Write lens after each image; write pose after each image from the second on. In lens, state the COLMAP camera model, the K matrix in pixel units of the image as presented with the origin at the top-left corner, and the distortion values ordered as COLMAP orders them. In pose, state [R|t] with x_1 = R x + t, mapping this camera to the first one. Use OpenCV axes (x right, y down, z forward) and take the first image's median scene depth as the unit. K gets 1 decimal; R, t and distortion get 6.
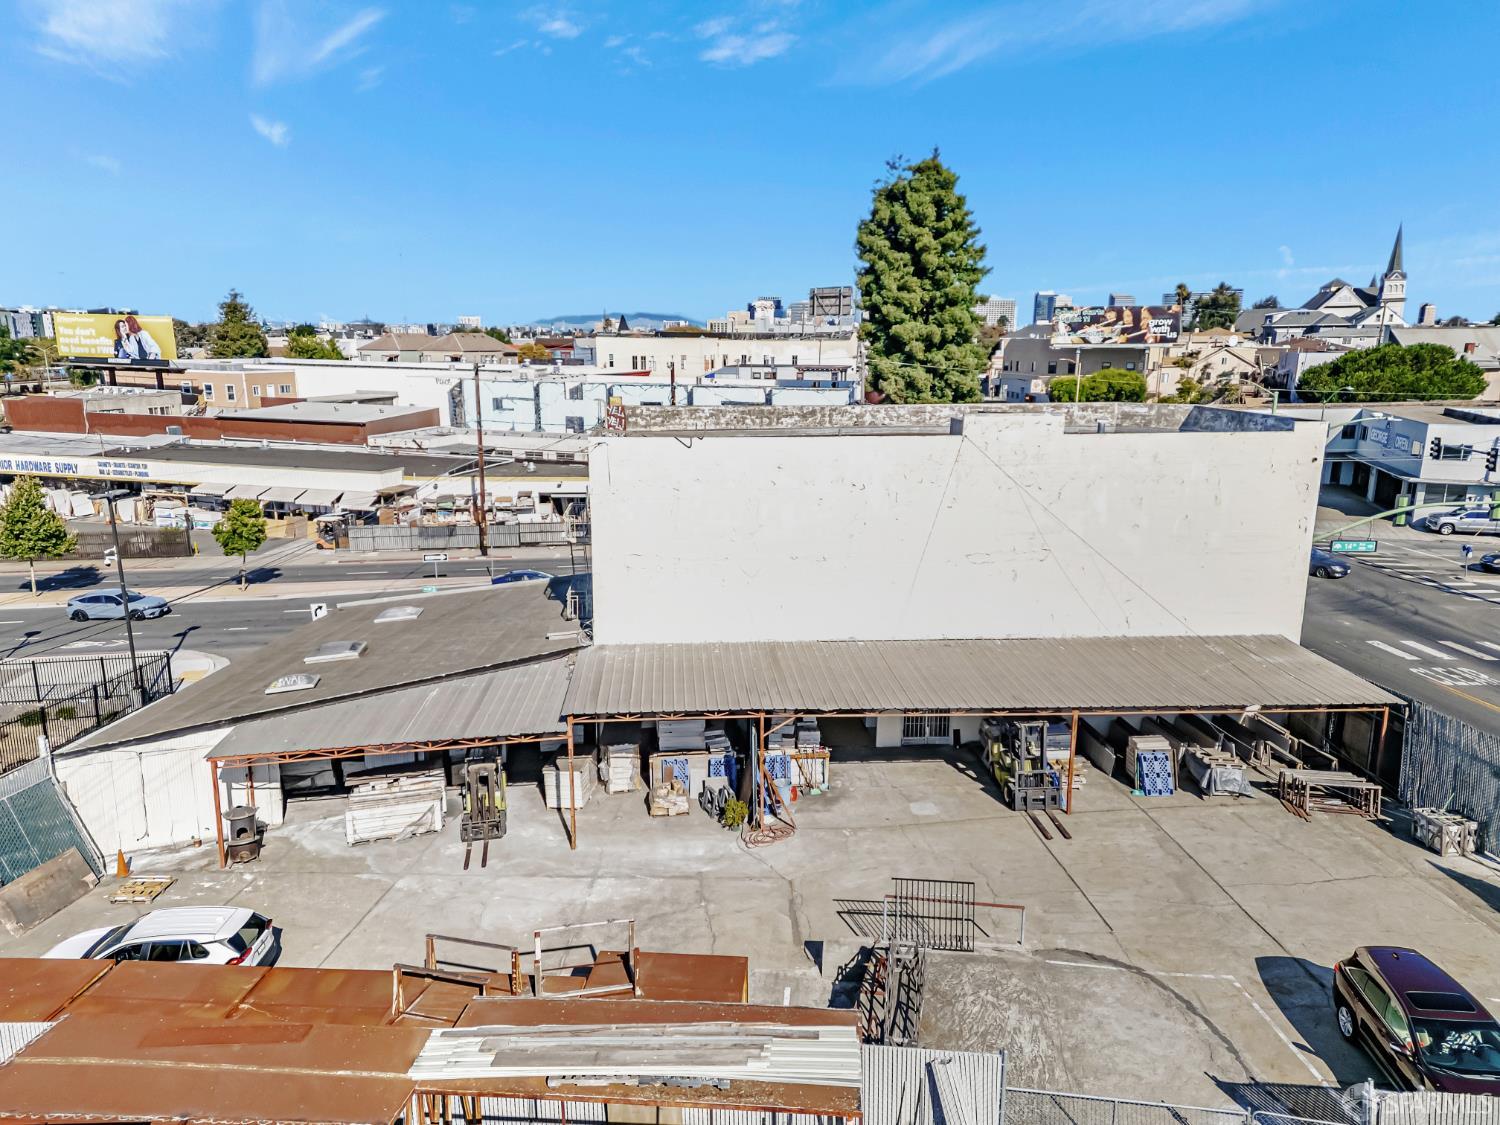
lens RADIAL K [[1034.4, 0, 750.9], [0, 1034.4, 566.2], [0, 0, 1]] dist [0.133231, -0.074713]
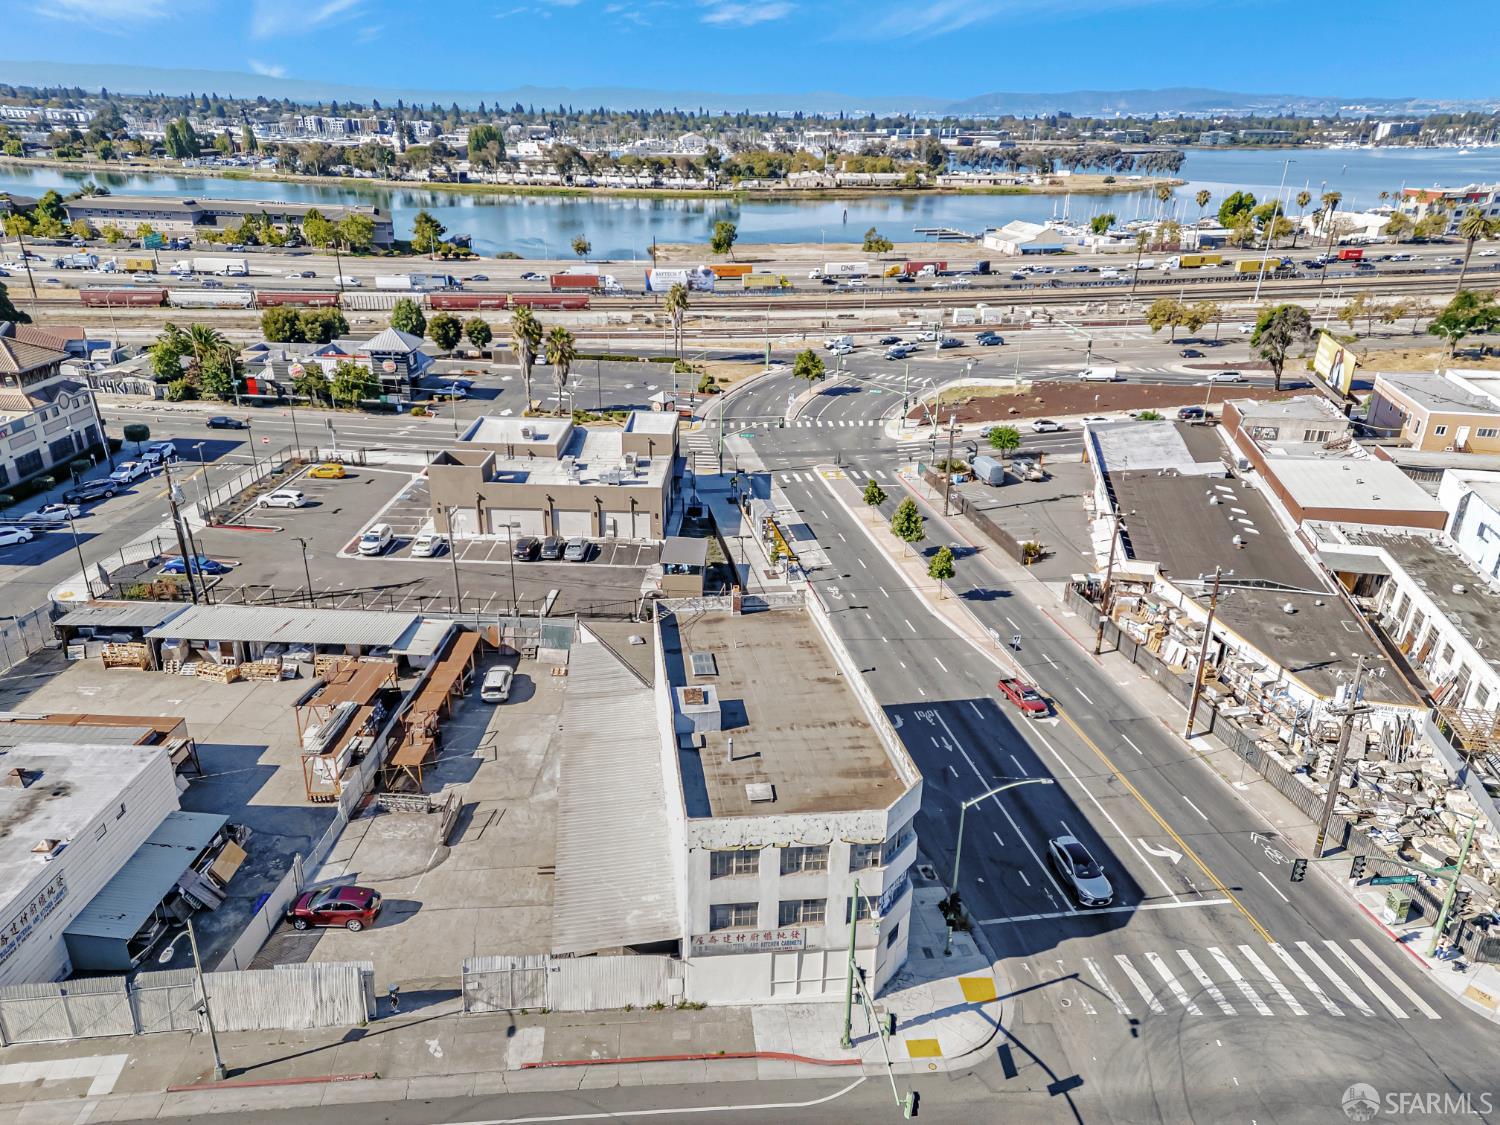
lens RADIAL K [[1034.4, 0, 750.9], [0, 1034.4, 566.2], [0, 0, 1]] dist [0.133231, -0.074713]
pose [[0.067942, 0.390412, -0.918130, 0.696553], [-0.231571, 0.901295, 0.366117, -0.396445], [0.970442, 0.187738, 0.151645, 0.344800]]
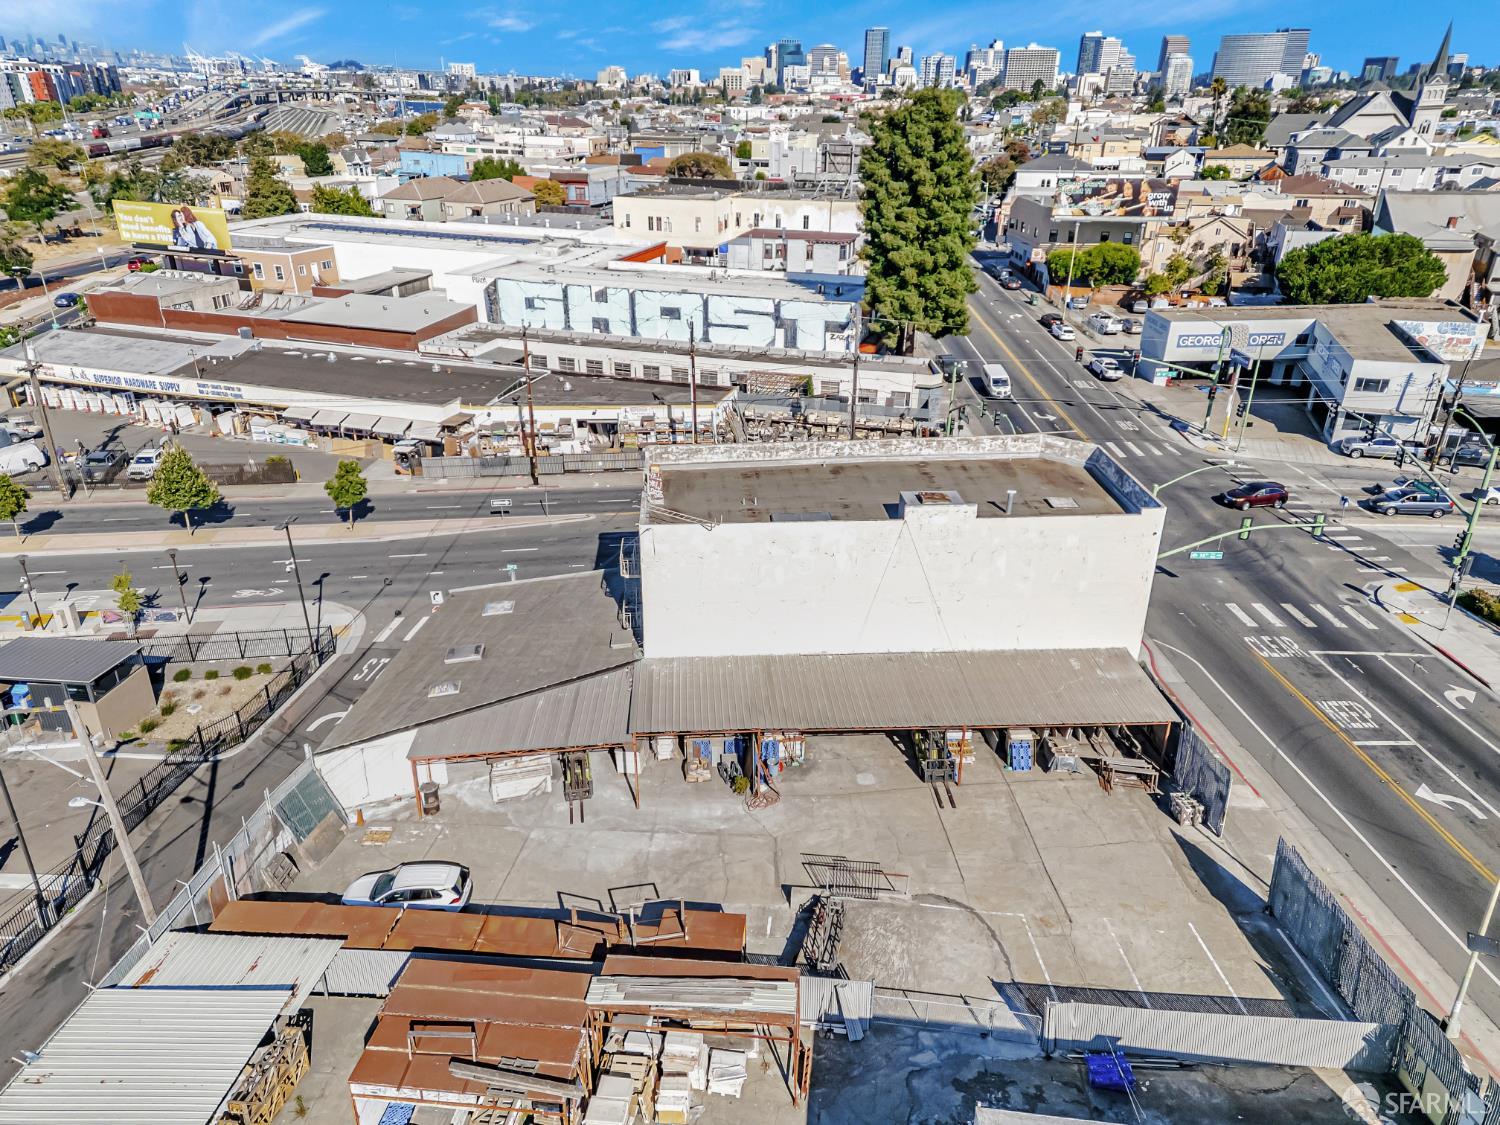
lens RADIAL K [[1034.4, 0, 750.9], [0, 1034.4, 566.2], [0, 0, 1]] dist [0.133231, -0.074713]
pose [[0.999896, 0.007268, -0.012464, 0.005792], [-0.004486, 0.977655, 0.210166, -0.147125], [0.013712, -0.210088, 0.977586, -0.157899]]
